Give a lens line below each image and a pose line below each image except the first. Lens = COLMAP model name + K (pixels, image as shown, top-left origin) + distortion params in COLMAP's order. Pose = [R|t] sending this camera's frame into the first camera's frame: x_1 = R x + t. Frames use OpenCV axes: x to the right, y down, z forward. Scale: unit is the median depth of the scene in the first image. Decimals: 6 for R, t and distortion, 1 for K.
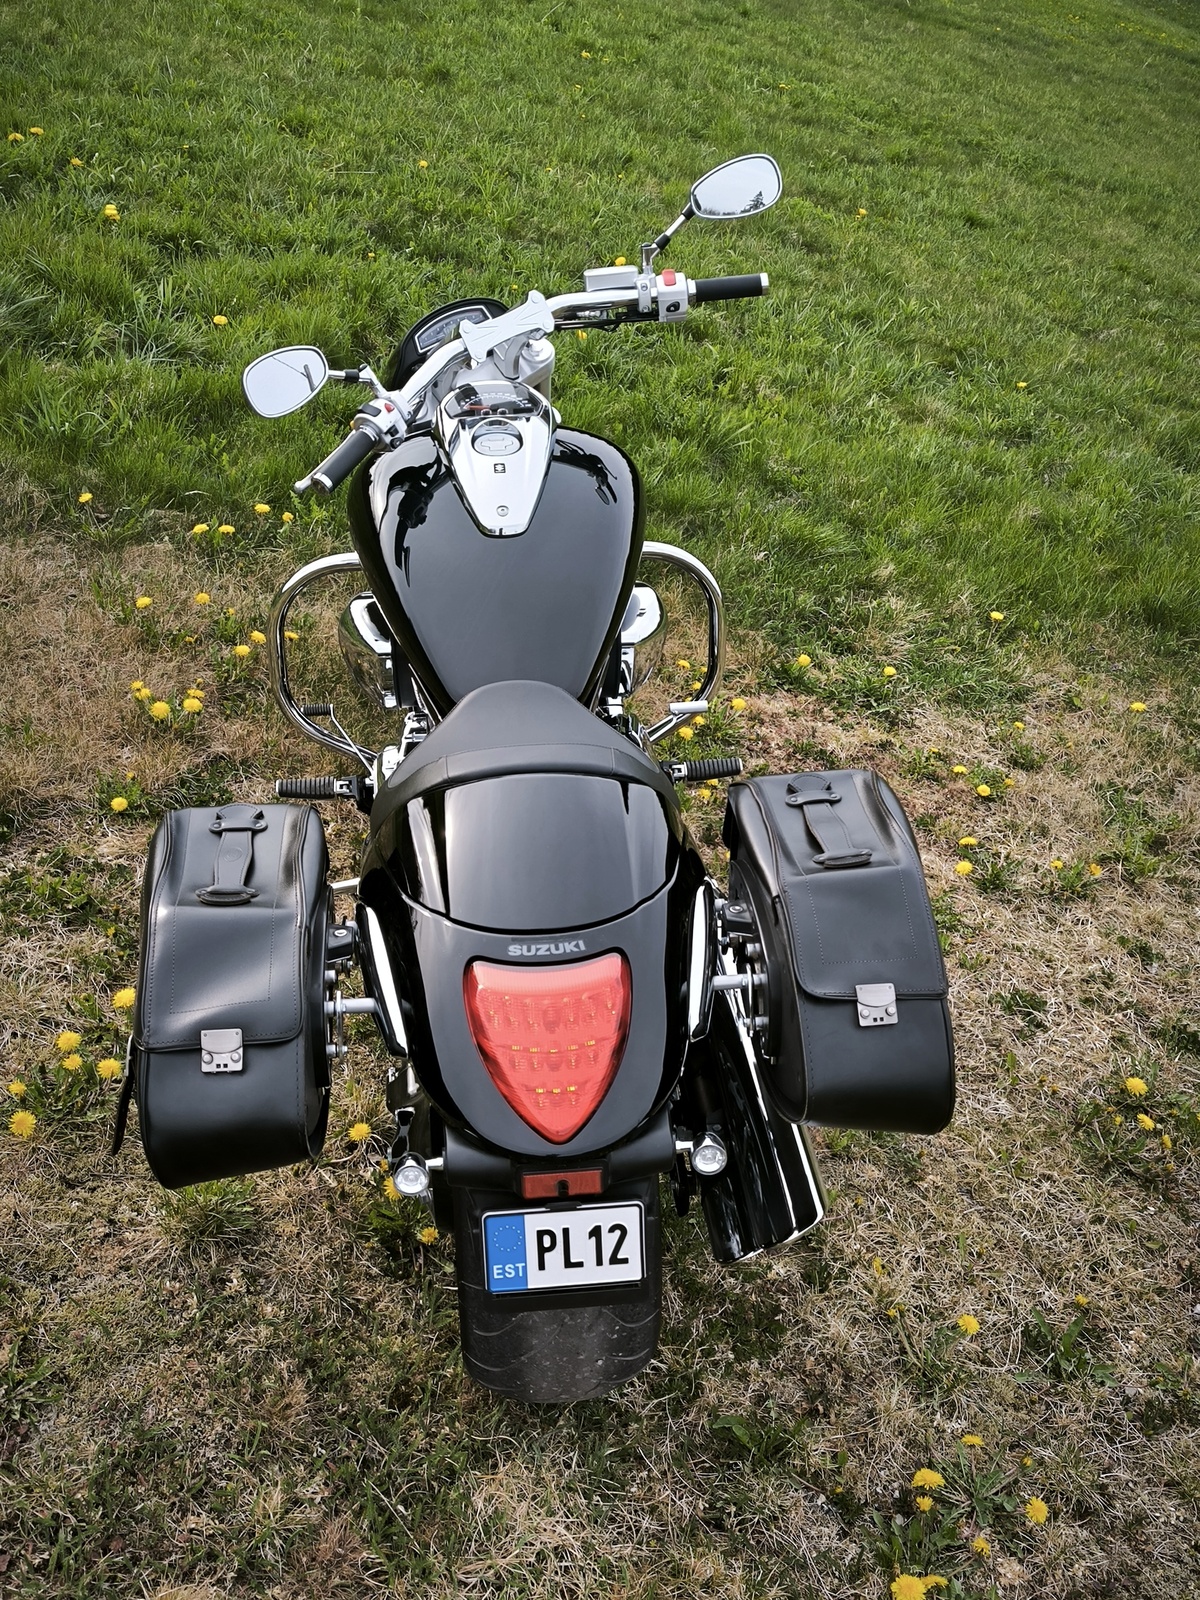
lens RADIAL K [[1758.2, 0, 600.0], [0, 1758.2, 800.0], [0, 0, 1]] dist [0.107592, -0.001737]
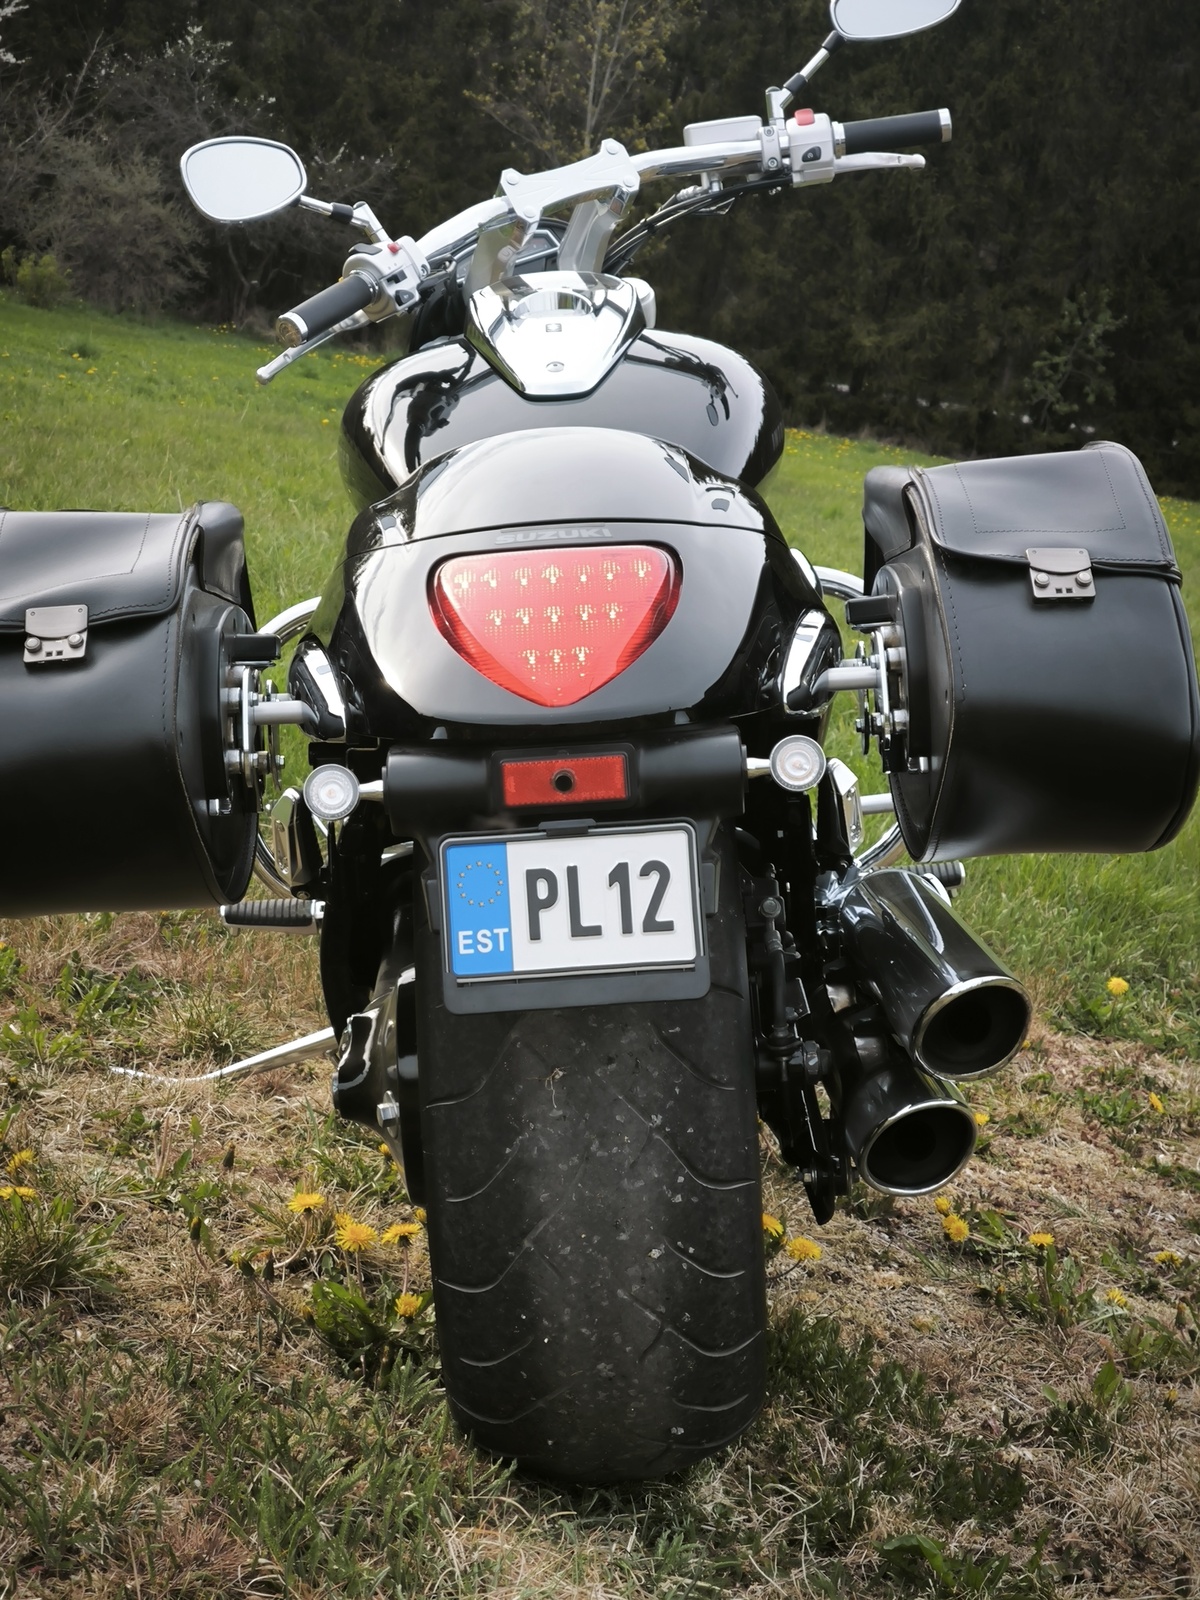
lens RADIAL K [[3061.8, 0, 600.0], [0, 3061.8, 800.0], [0, 0, 1]] dist [0.189209, 0.052461]
pose [[0.994775, -0.040669, -0.093641, 0.093378], [0.000036, 0.917368, -0.398039, 0.650417], [0.102091, 0.395956, 0.912577, -0.007098]]
